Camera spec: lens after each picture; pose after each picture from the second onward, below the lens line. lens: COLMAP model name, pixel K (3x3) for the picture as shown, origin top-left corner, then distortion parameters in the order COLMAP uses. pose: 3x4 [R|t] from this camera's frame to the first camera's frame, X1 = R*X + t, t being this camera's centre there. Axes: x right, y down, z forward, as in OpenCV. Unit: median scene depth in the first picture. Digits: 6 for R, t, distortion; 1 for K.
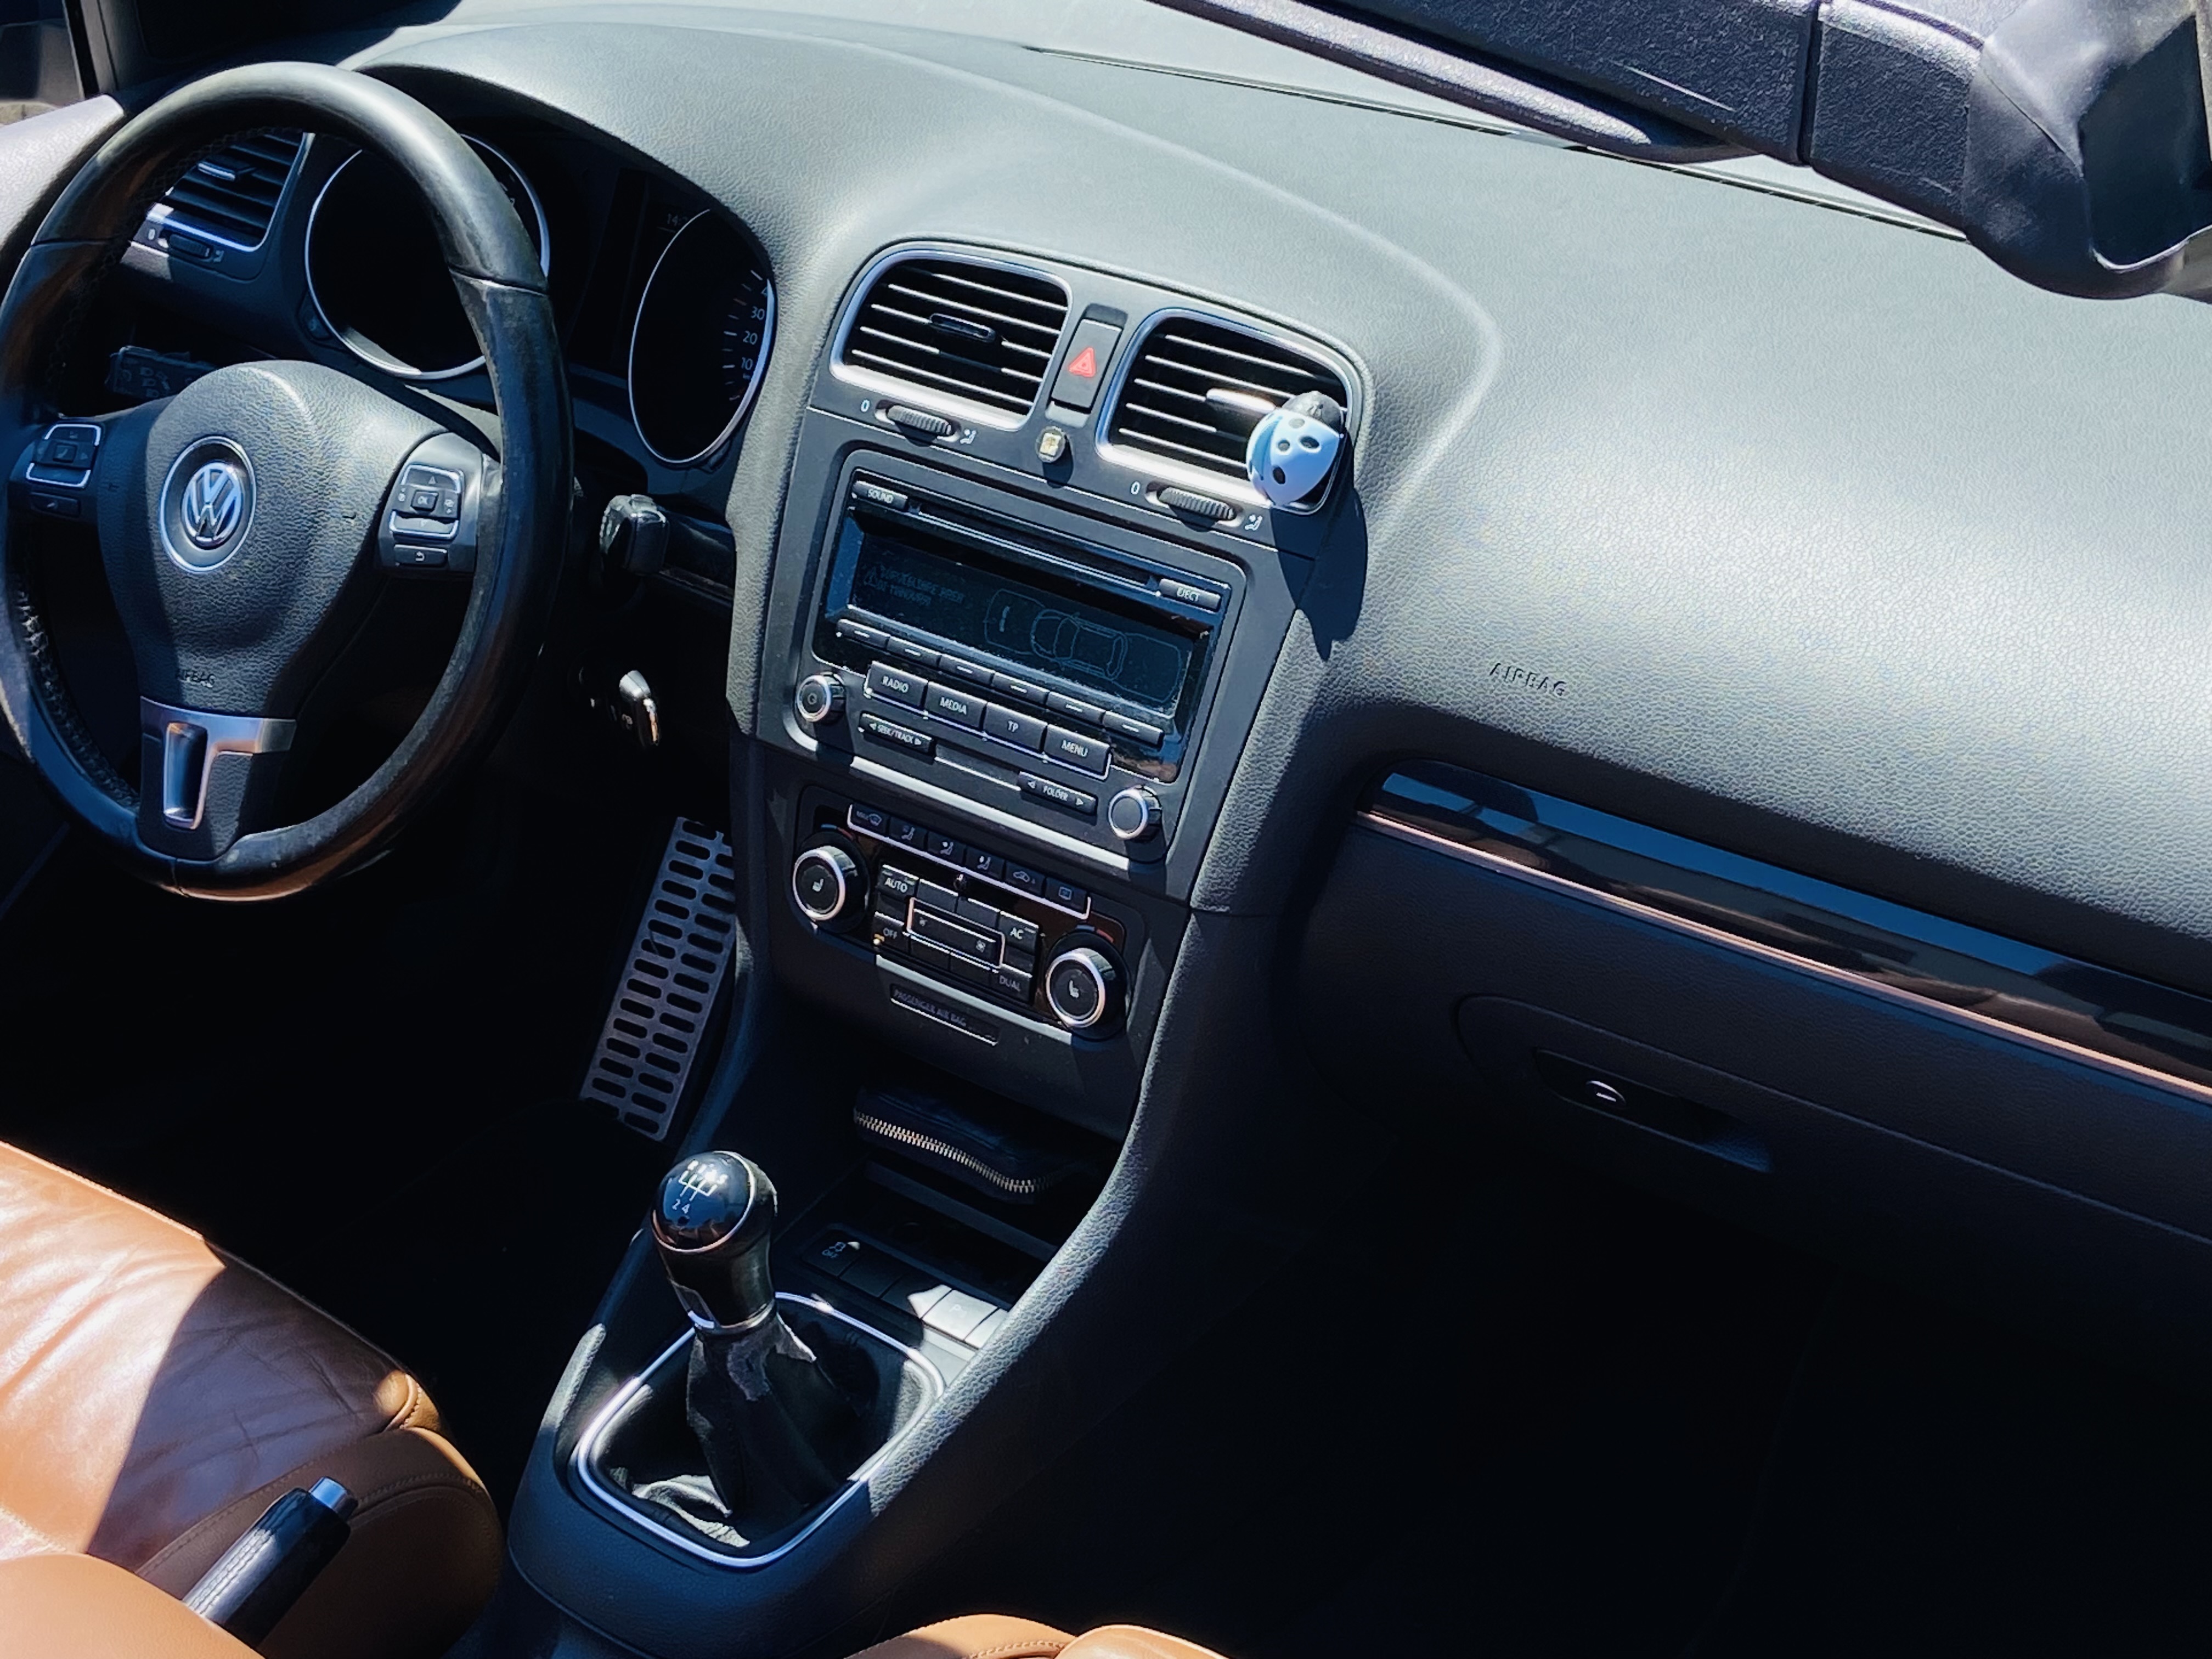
lens RADIAL K [[3483.2, 0, 1078.4], [0, 3483.2, 774.0], [0, 0, 1]] dist [0.085182, 0.000000]
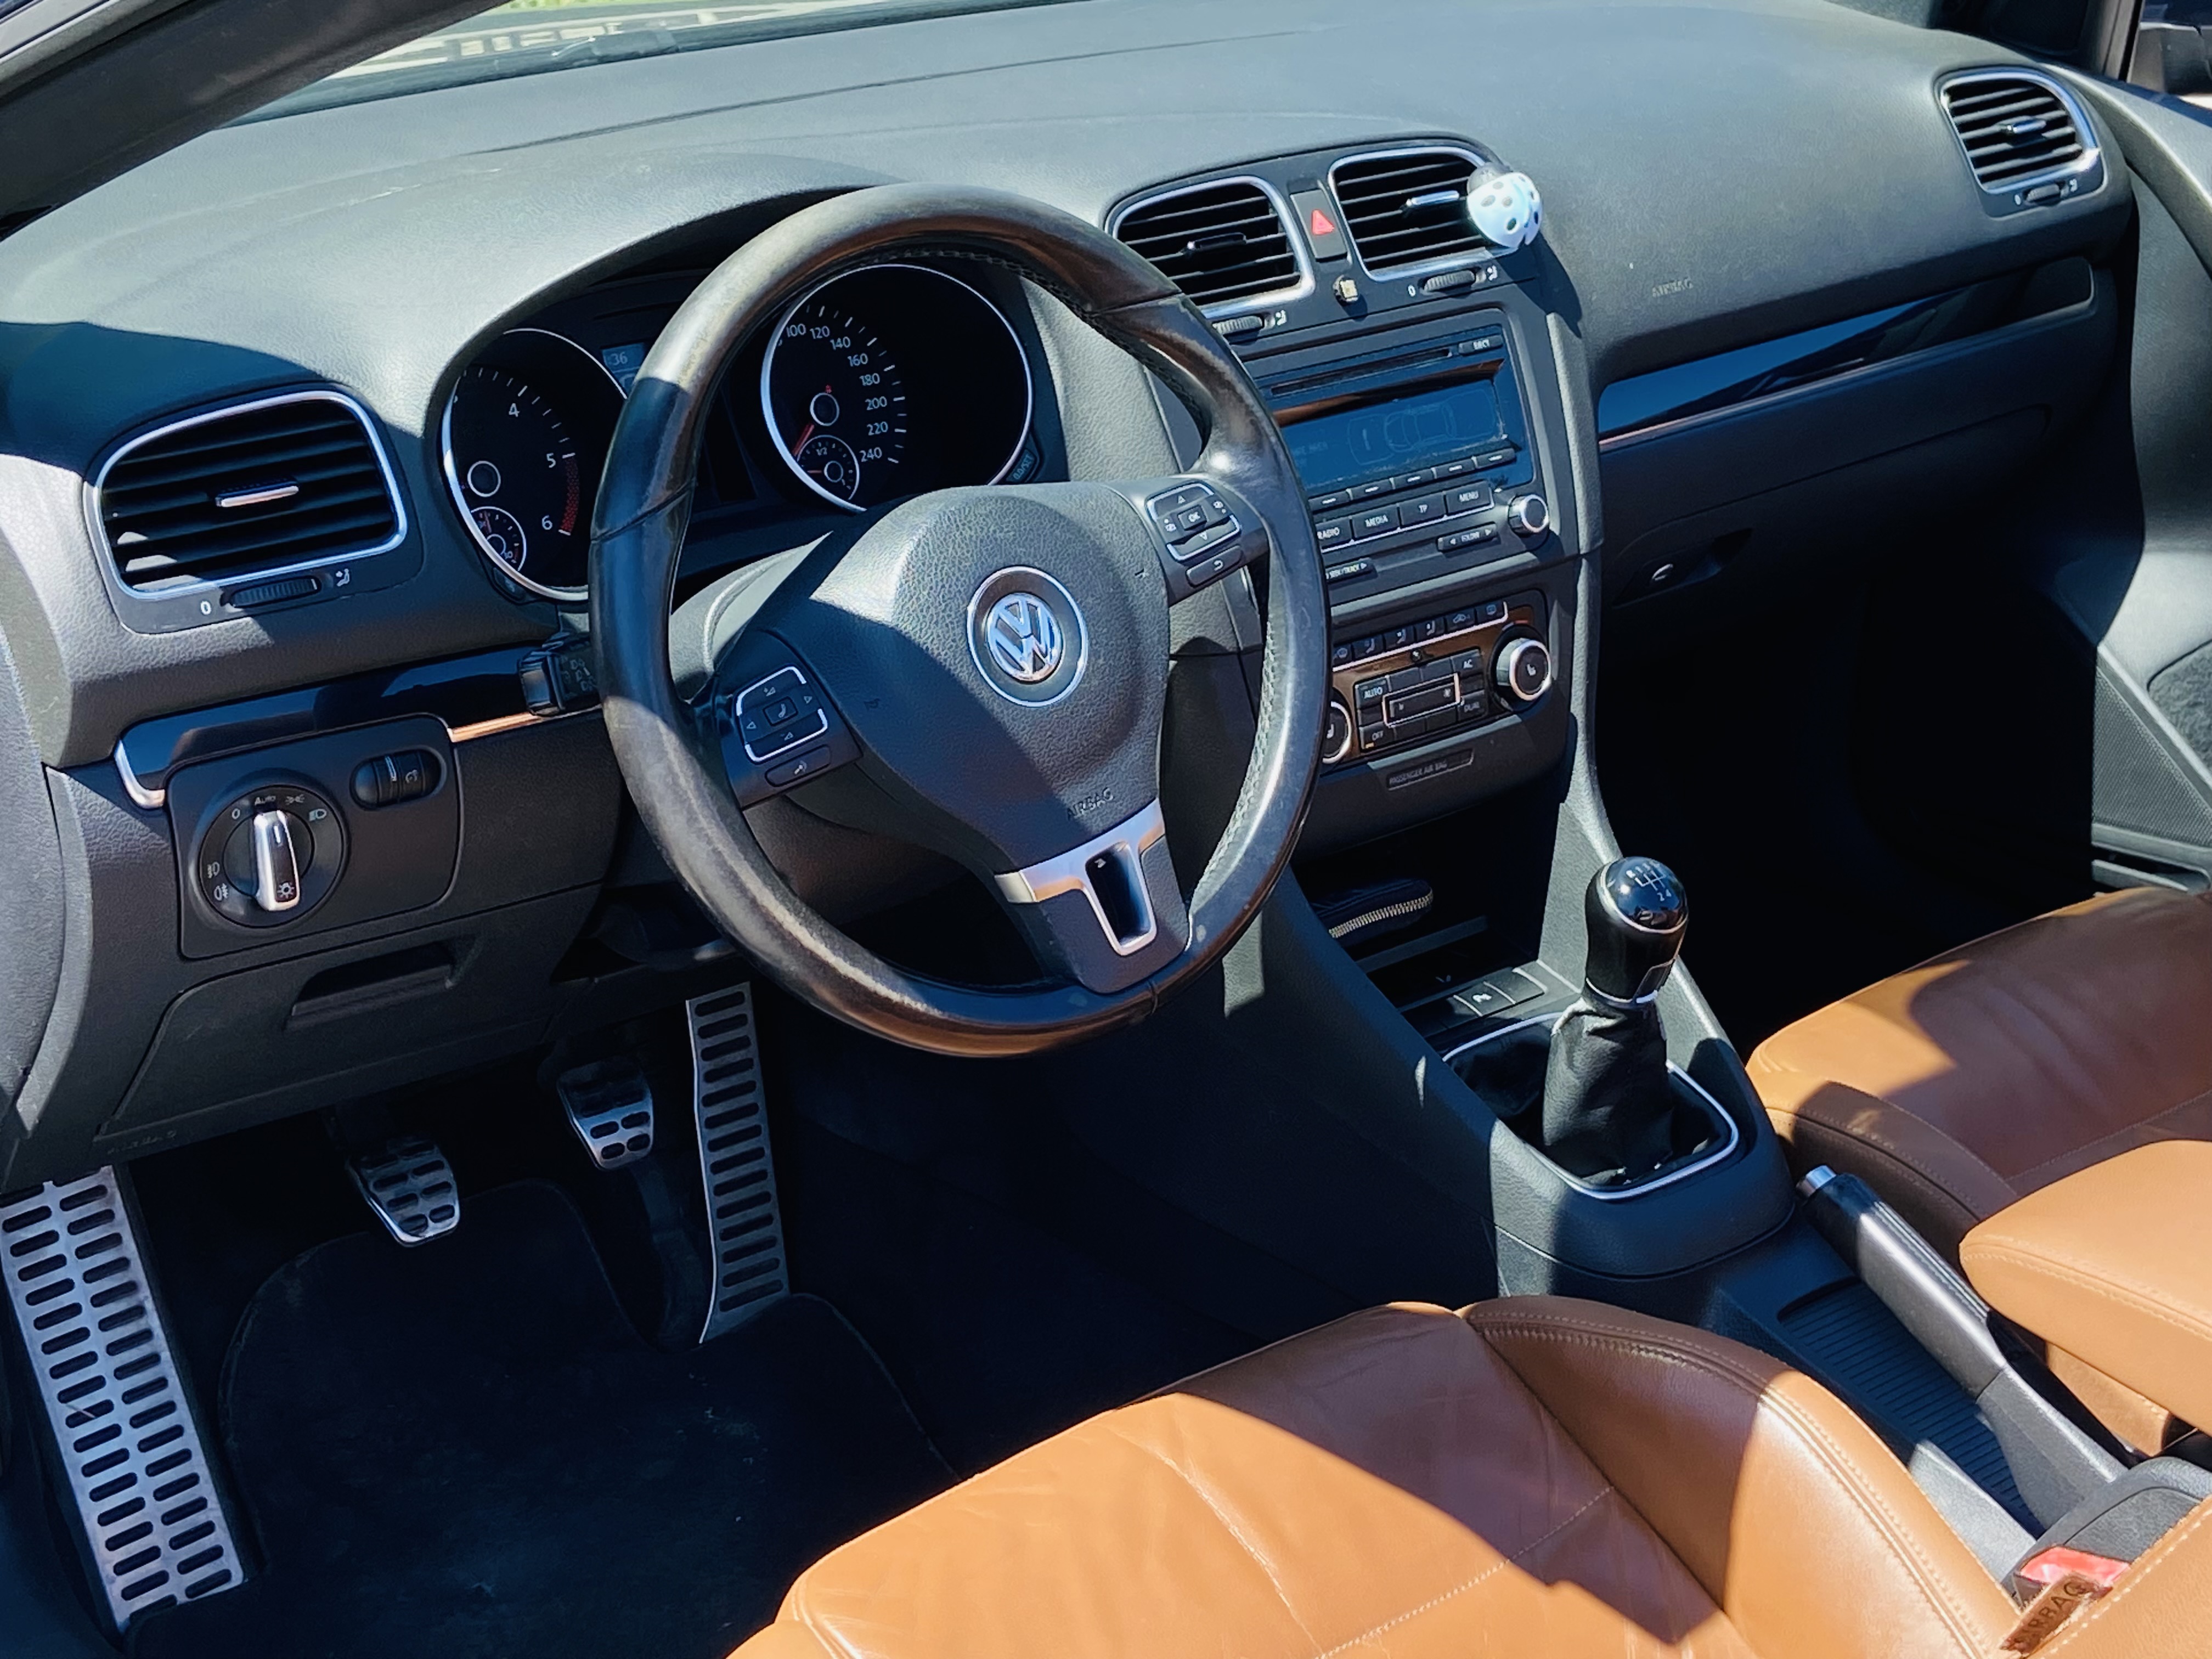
lens RADIAL K [[3483.2, 0, 1102.1], [0, 3483.2, 818.2], [0, 0, 1]] dist [0.085182, 0.000000]
pose [[0.199312, -0.383258, 0.901880, -1.156635], [0.427795, 0.862045, 0.271788, -0.293218], [-0.881627, 0.331649, 0.335772, 0.699233]]
